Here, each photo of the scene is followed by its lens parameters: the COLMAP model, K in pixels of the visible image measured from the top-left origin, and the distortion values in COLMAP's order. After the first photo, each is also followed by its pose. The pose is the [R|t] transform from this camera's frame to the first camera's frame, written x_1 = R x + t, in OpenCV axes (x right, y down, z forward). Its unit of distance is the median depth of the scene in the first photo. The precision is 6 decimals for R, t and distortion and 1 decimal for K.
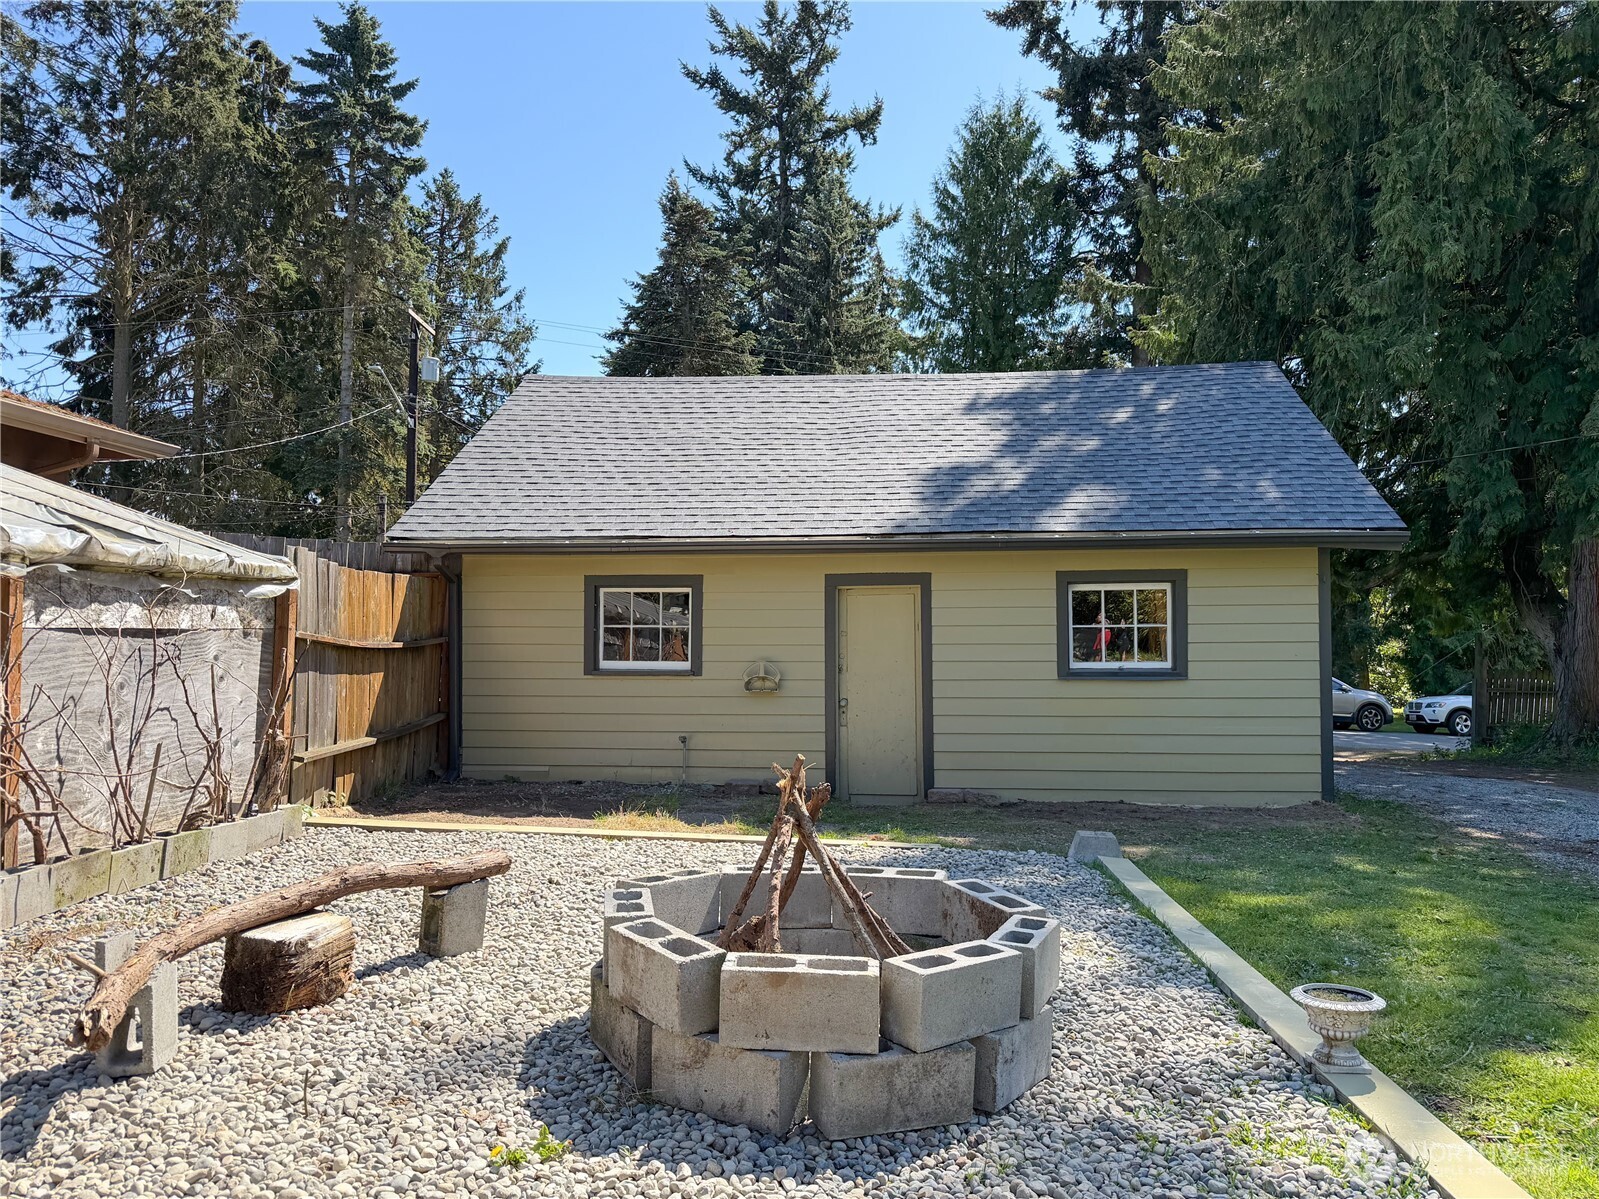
lens RADIAL K [[1153.1, 0, 799.5], [0, 1153.1, 599.5], [0, 0, 1]] dist [0.022578, -0.006135]
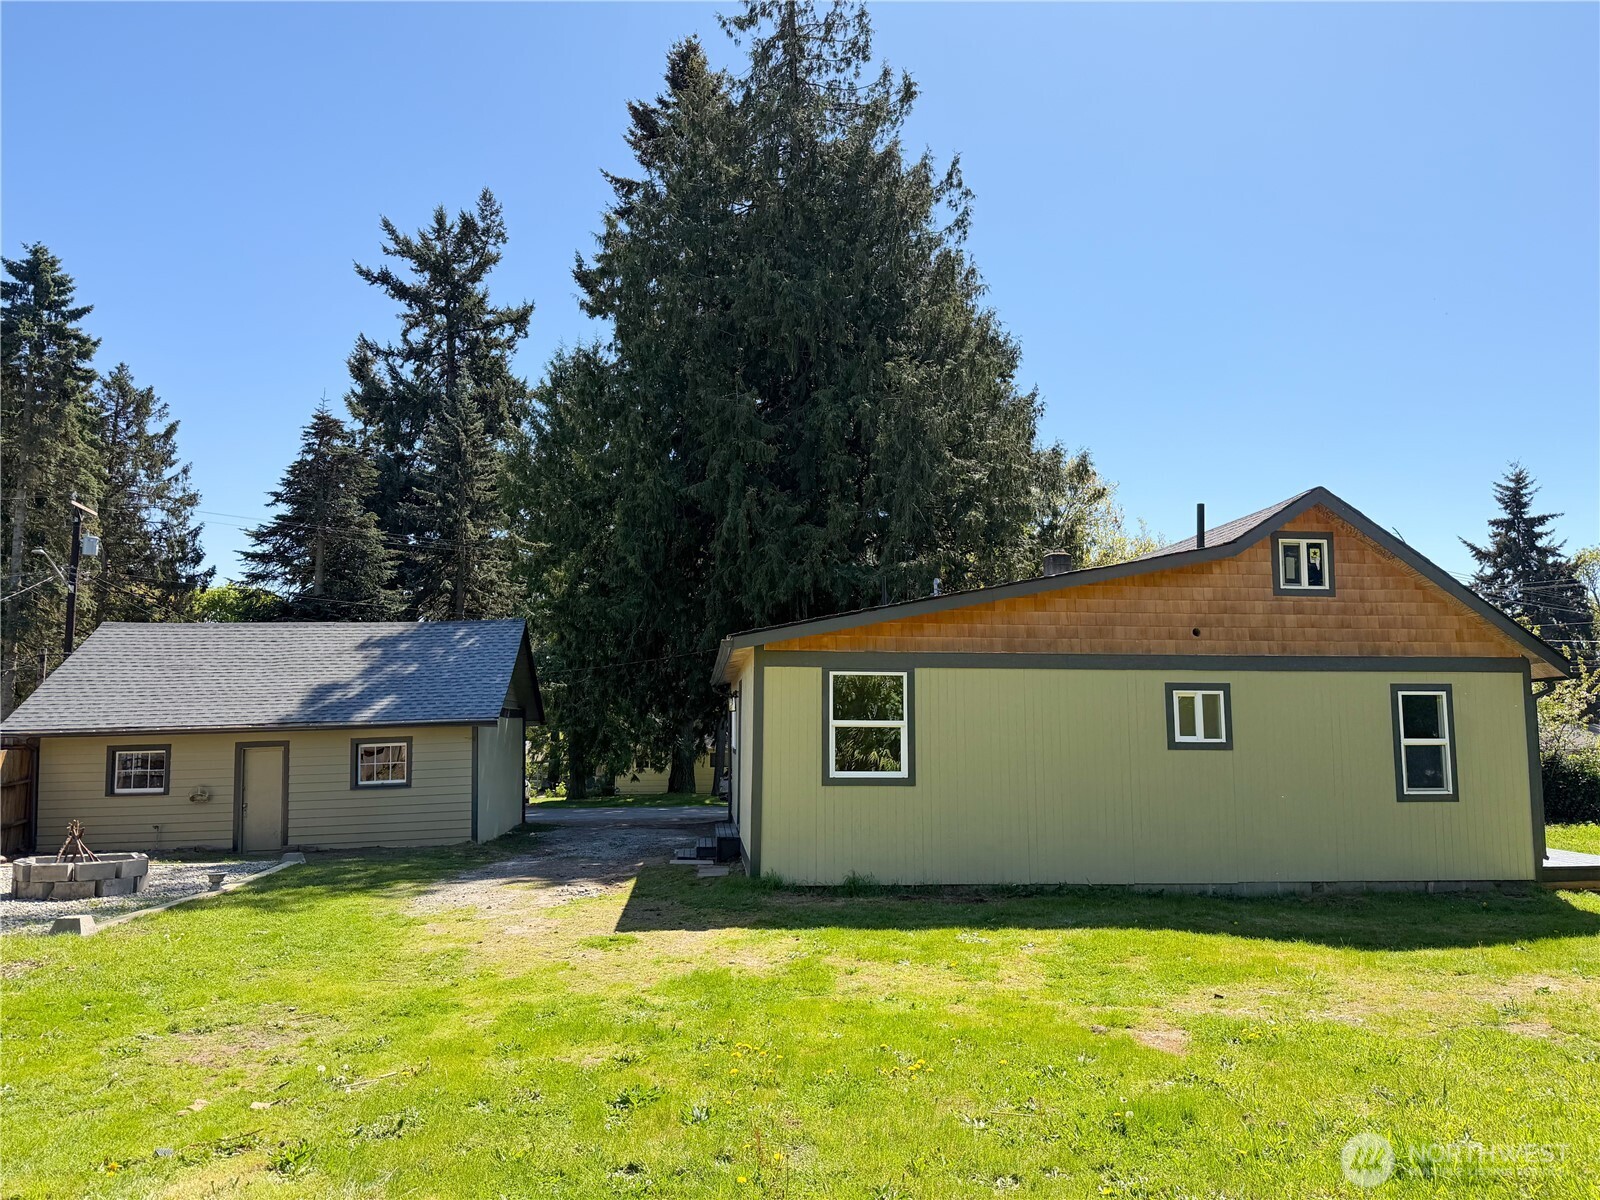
lens RADIAL K [[1137.4, 0, 824.5], [0, 1137.4, 602.7], [0, 0, 1]] dist [0.001306, -0.005269]
pose [[0.973568, -0.000354, 0.228397, 0.154096], [0.018769, 0.996740, -0.078461, -0.024439], [-0.227625, 0.080674, 0.970401, -0.327804]]
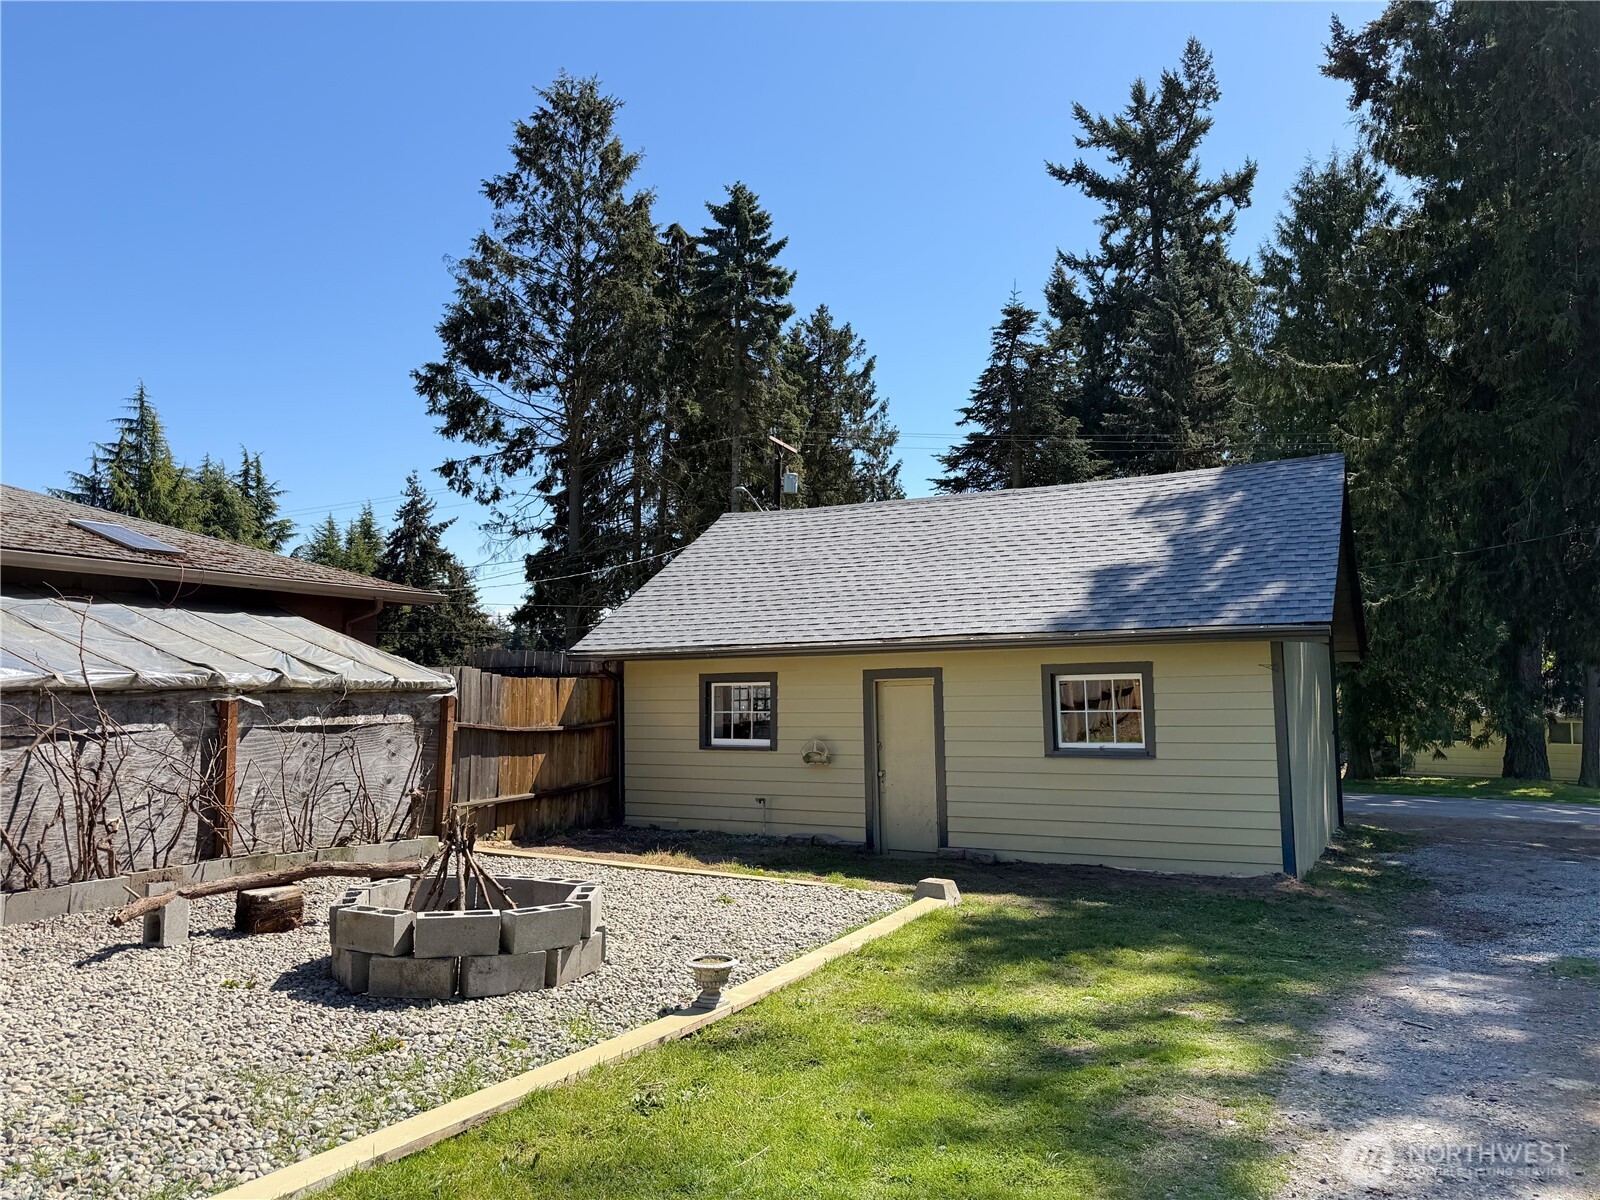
lens RADIAL K [[1120.0, 0, 807.9], [0, 1120.0, 598.6], [0, 0, 1]] dist [0.173899, -0.303339]
pose [[0.924943, -0.042282, -0.377748, 0.114639], [0.019499, 0.997764, -0.063936, -0.006177], [0.379606, 0.051771, 0.923698, -0.044804]]
